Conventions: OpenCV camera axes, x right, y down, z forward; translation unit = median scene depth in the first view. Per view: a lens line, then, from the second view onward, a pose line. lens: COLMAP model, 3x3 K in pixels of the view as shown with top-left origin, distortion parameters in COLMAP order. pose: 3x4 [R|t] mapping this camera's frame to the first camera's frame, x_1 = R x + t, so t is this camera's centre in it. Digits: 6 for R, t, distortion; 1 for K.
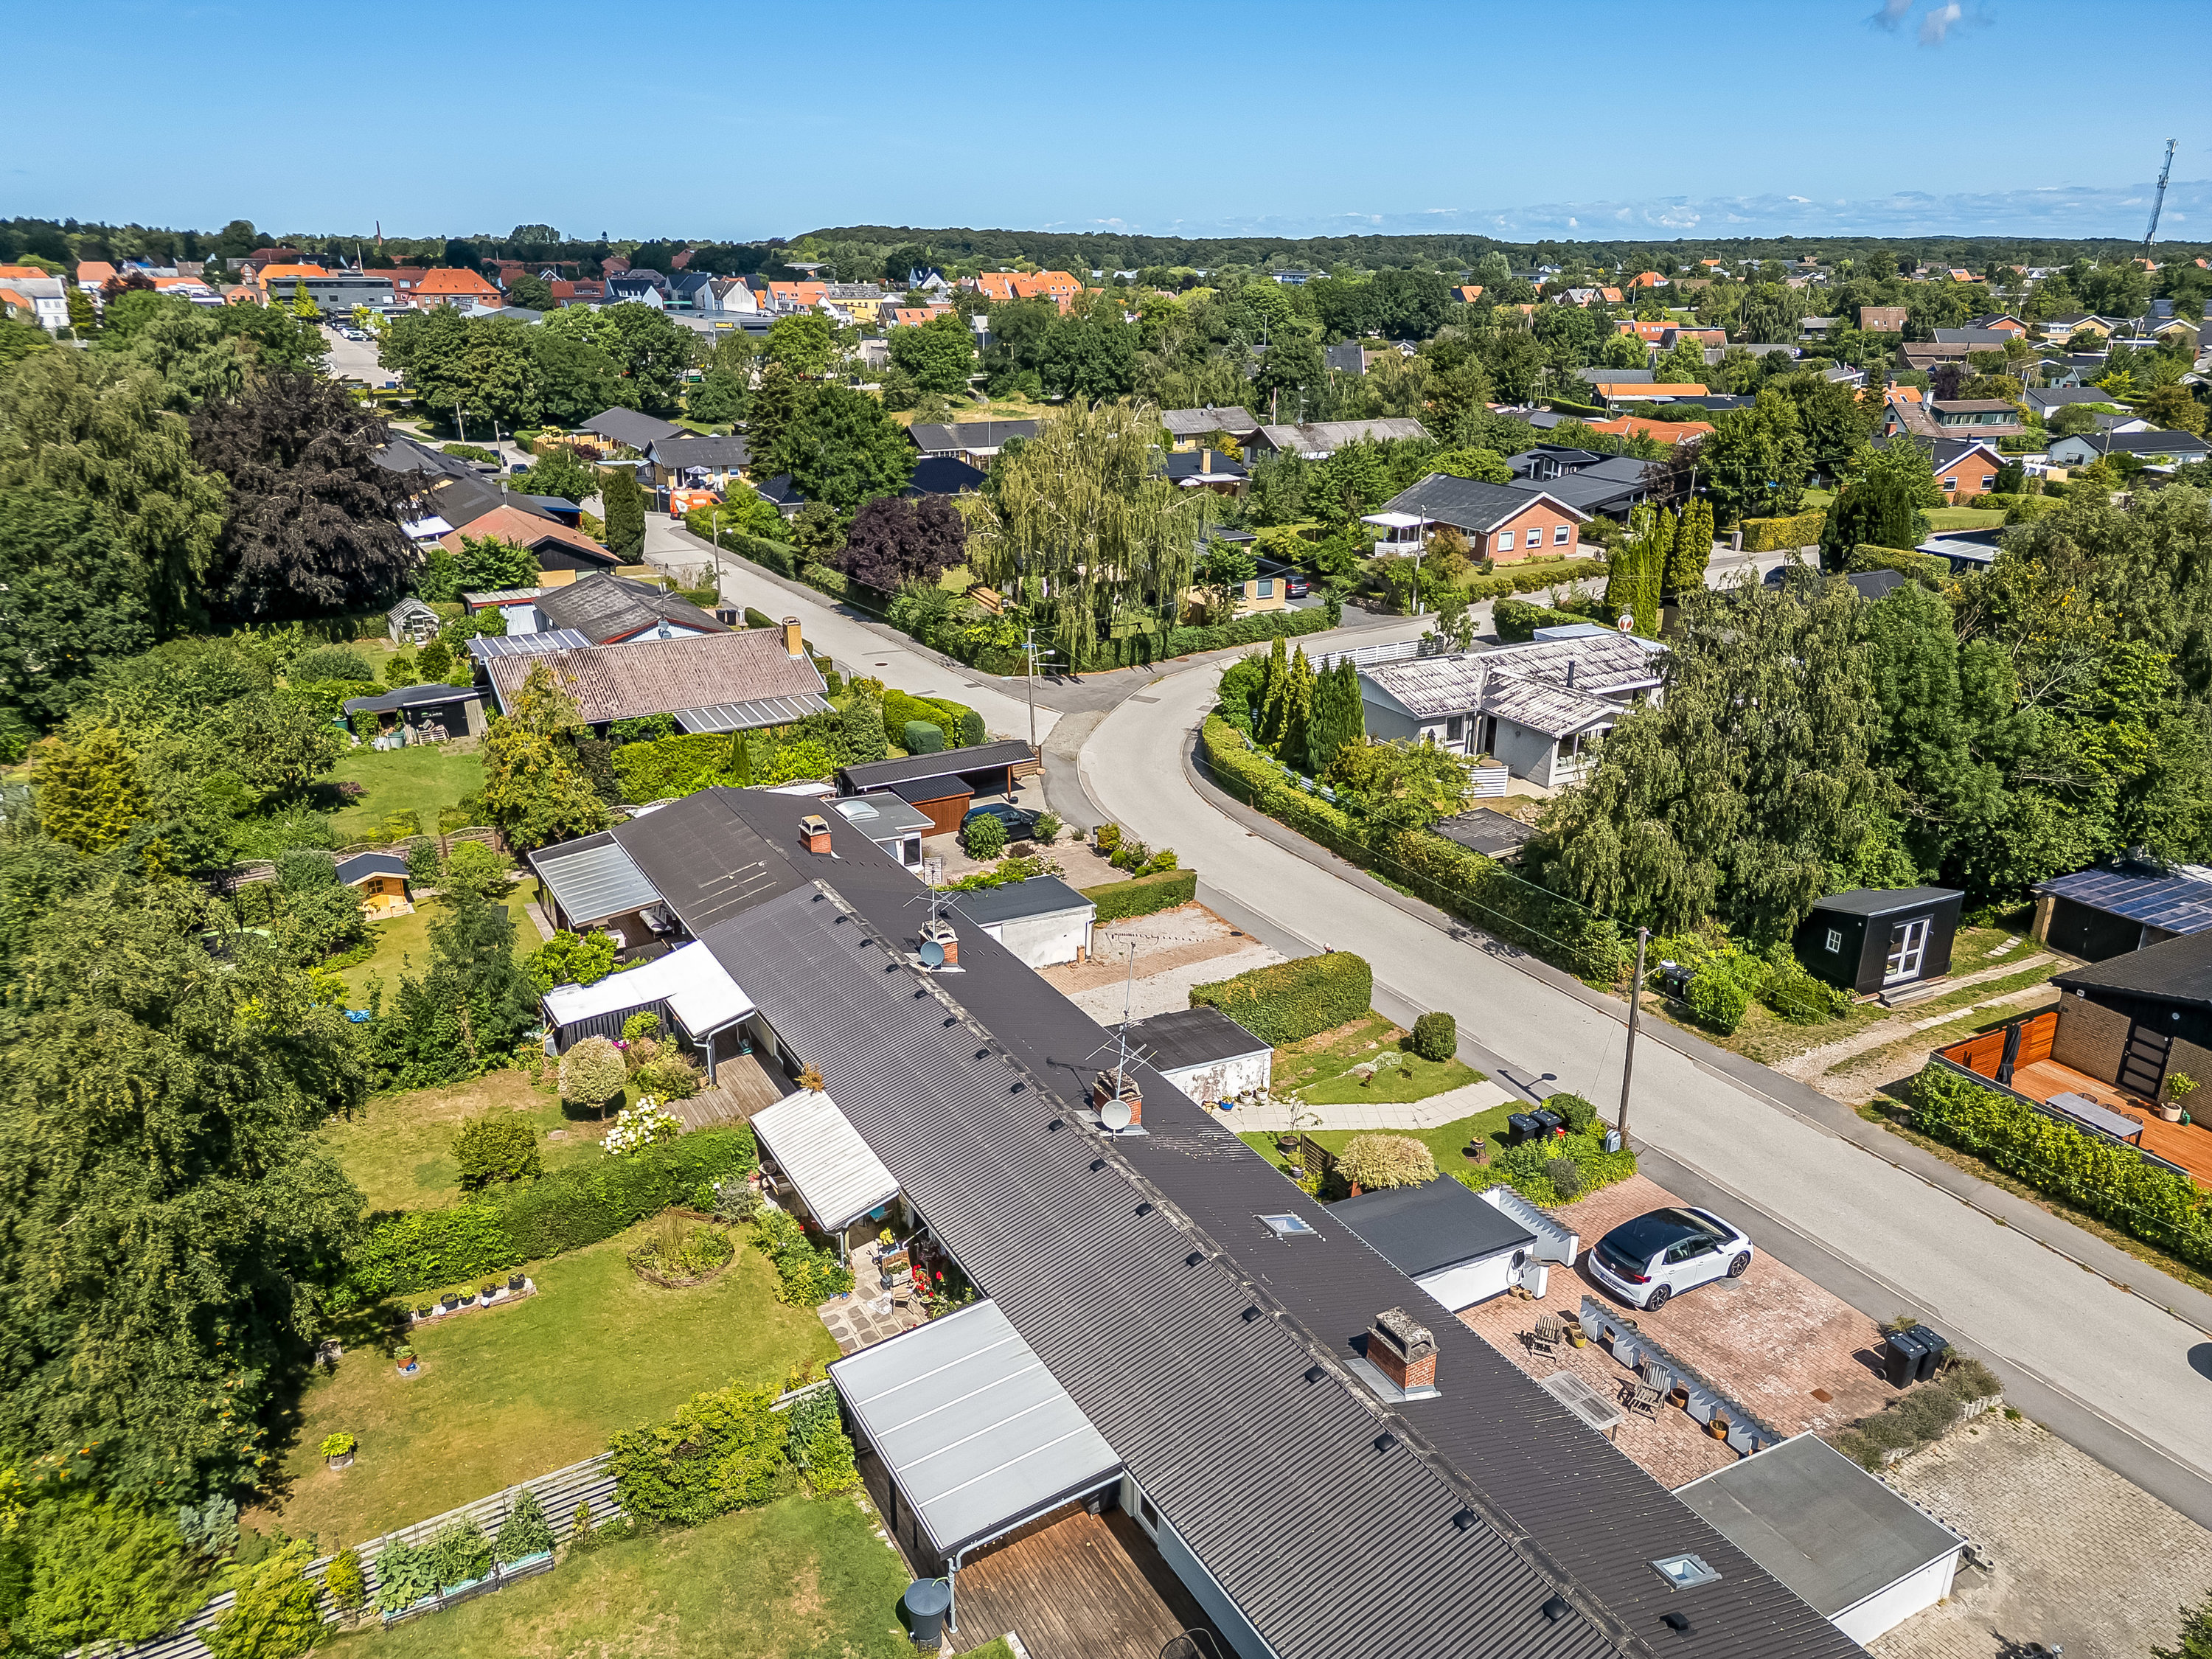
lens RADIAL K [[1571.4, 0, 1106.7], [0, 1571.4, 830.8], [0, 0, 1]] dist [0.071133, -0.061028]
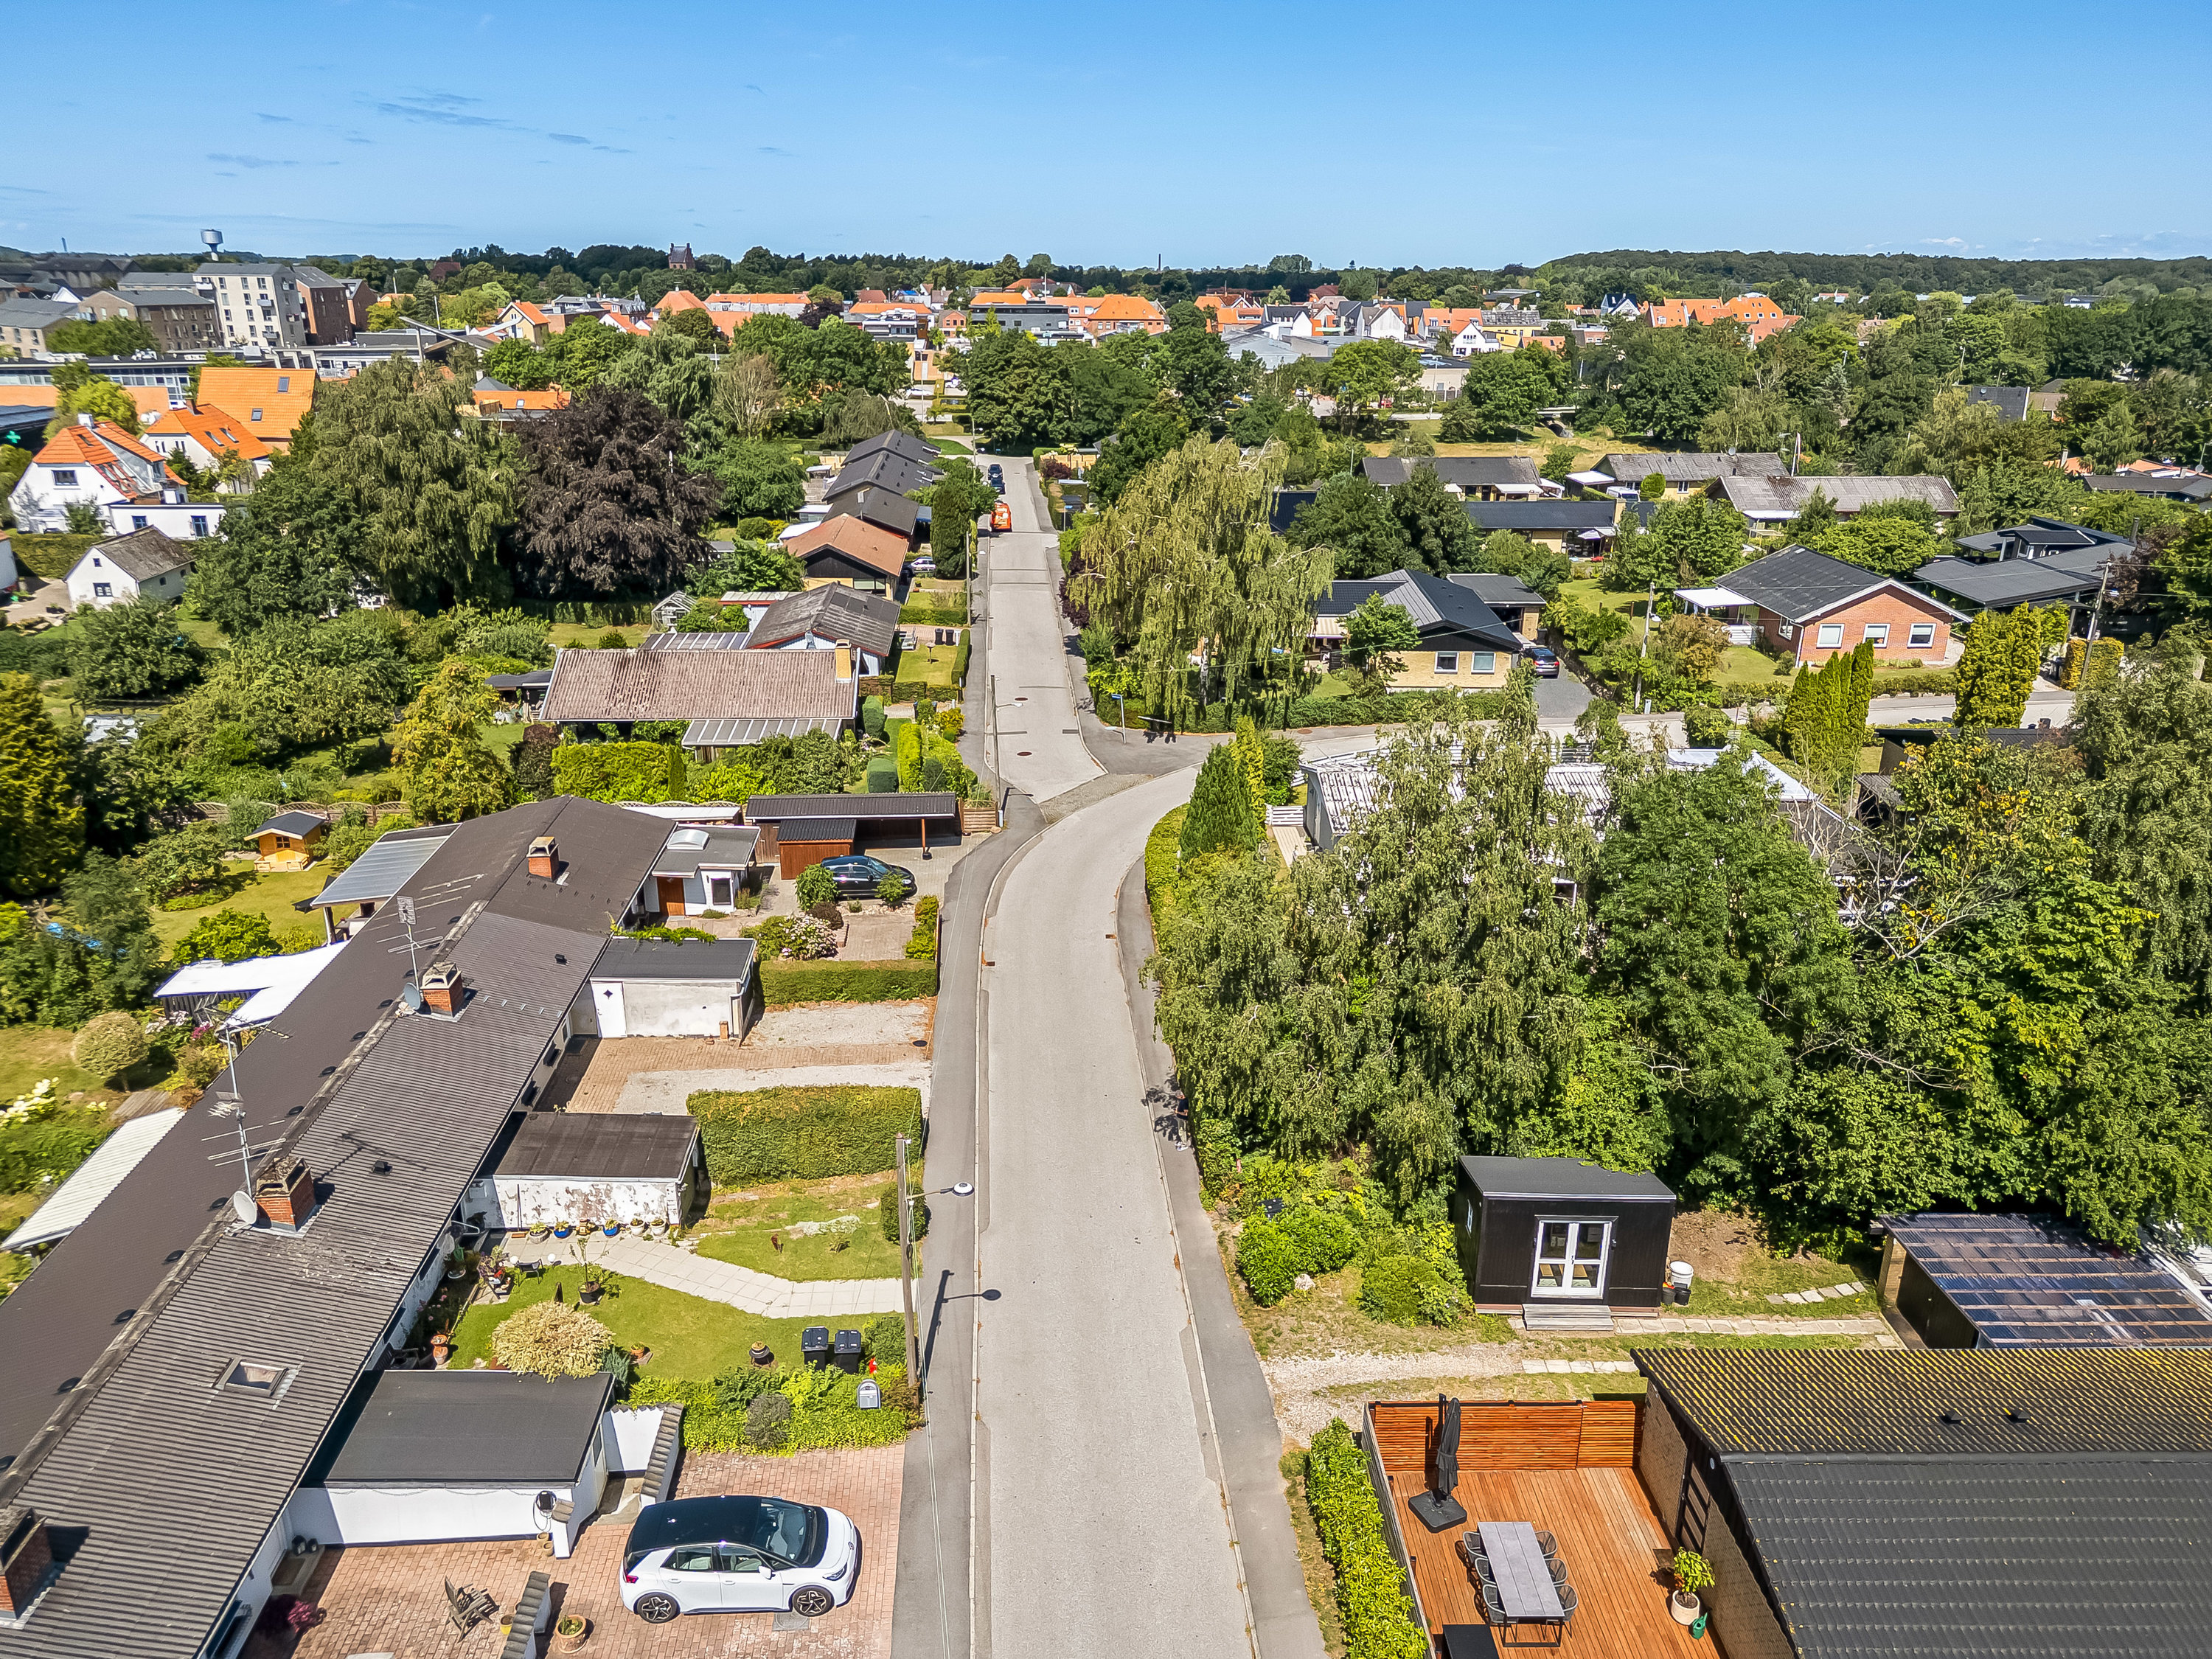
lens RADIAL K [[1571.4, 0, 1106.7], [0, 1571.4, 830.8], [0, 0, 1]] dist [0.071133, -0.061028]
pose [[0.897184, 0.149218, -0.415685, 0.299010], [-0.155380, 0.987669, 0.019181, -0.048497], [0.413421, 0.047380, 0.909306, 0.132894]]
